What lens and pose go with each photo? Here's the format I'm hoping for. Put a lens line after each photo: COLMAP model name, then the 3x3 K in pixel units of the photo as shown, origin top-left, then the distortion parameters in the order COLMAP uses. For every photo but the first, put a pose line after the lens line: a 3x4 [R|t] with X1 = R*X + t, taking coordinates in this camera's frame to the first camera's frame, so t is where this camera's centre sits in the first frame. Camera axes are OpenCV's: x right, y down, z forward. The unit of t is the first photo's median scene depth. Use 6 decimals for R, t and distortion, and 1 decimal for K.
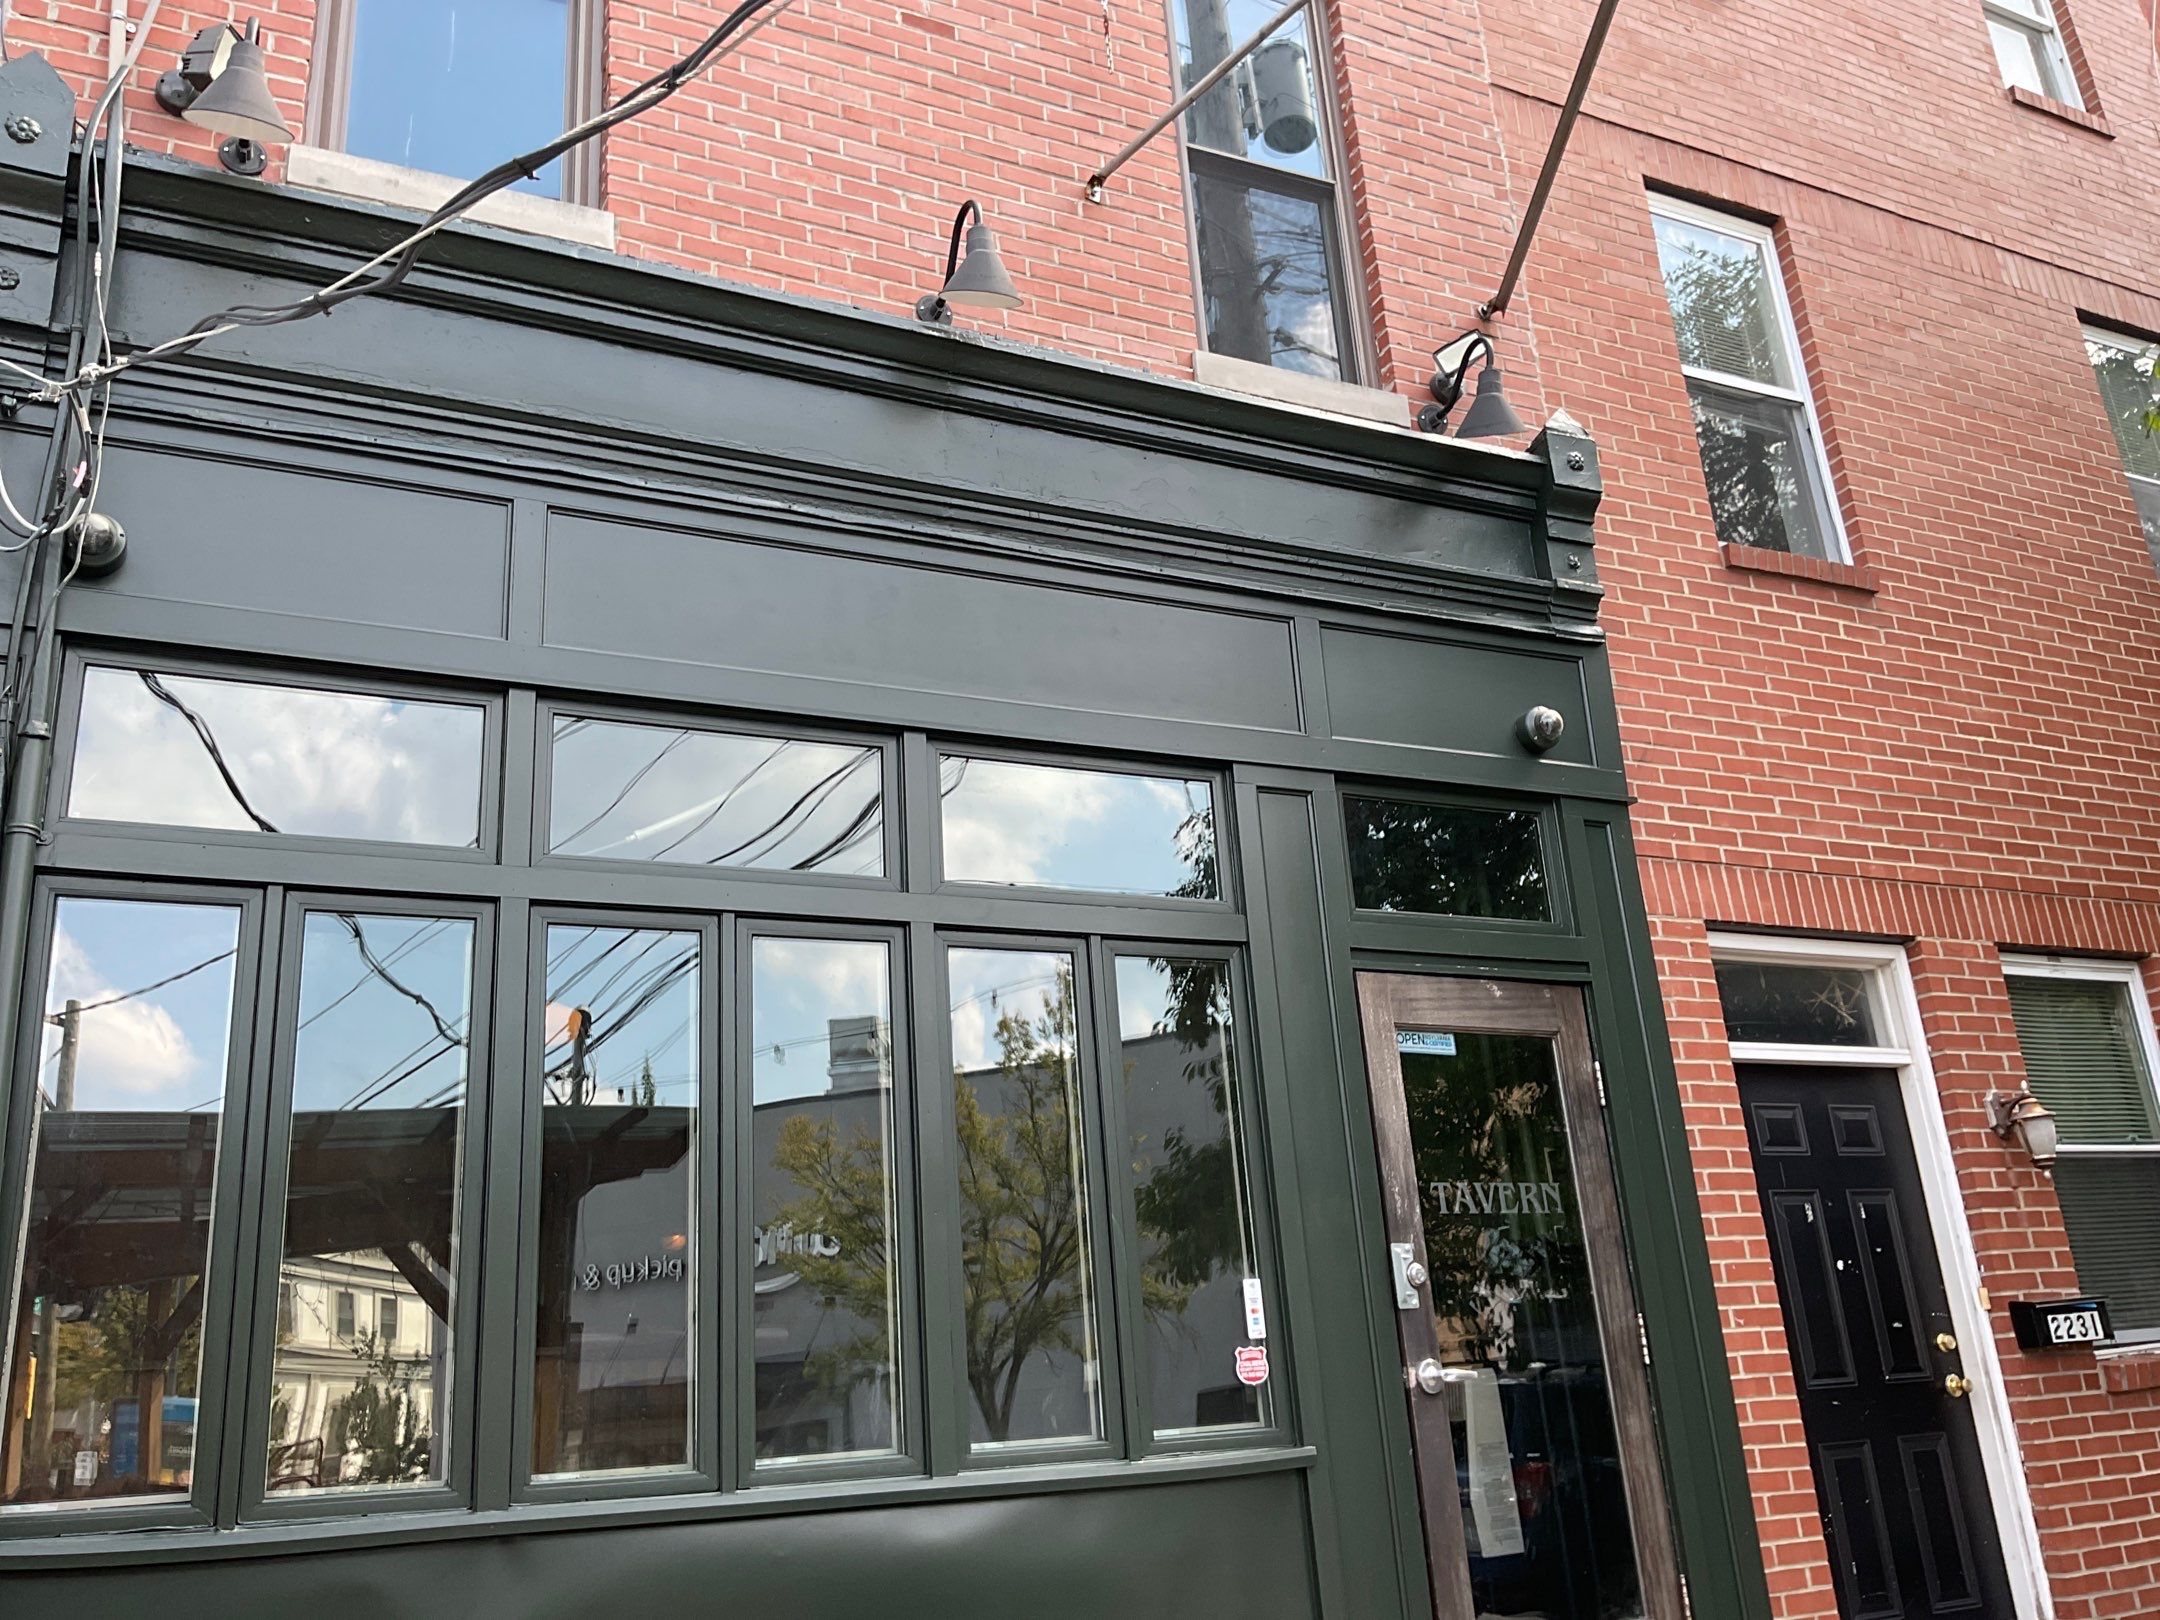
lens RADIAL K [[1766.2, 0, 1077.6], [0, 1766.2, 810.9], [0, 0, 1]] dist [0.033916, -0.068334]
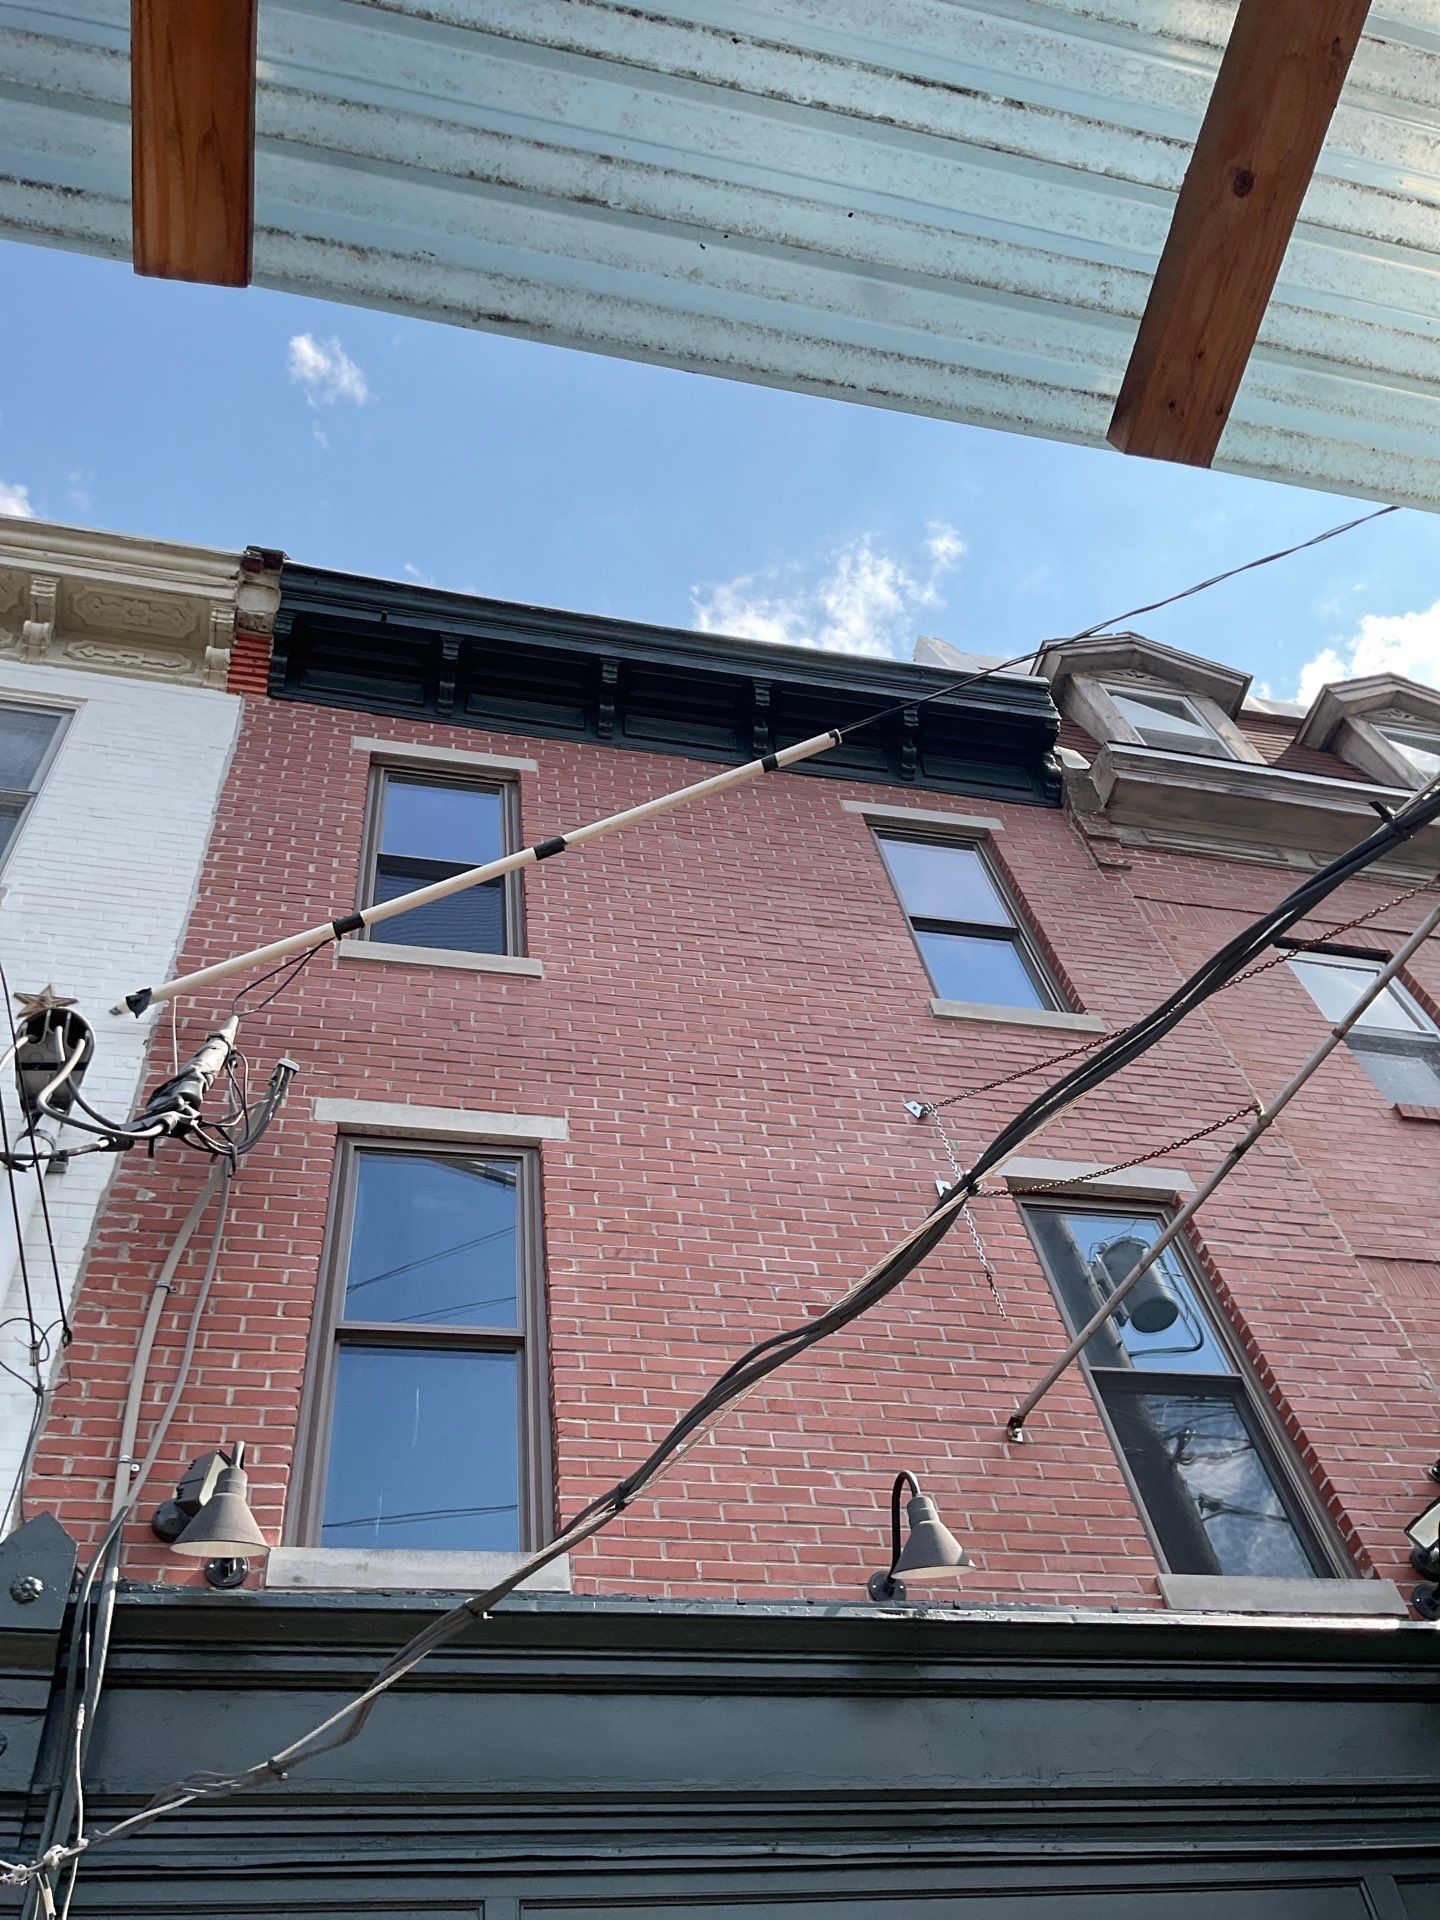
lens RADIAL K [[1569.9, 0, 726.4], [0, 1569.9, 955.5], [0, 0, 1]] dist [0.033916, -0.068334]
pose [[0.973351, -0.213244, -0.084350, -0.019313], [0.126853, 0.807106, -0.576618, -0.072042], [0.191040, 0.550551, 0.812648, 0.076361]]
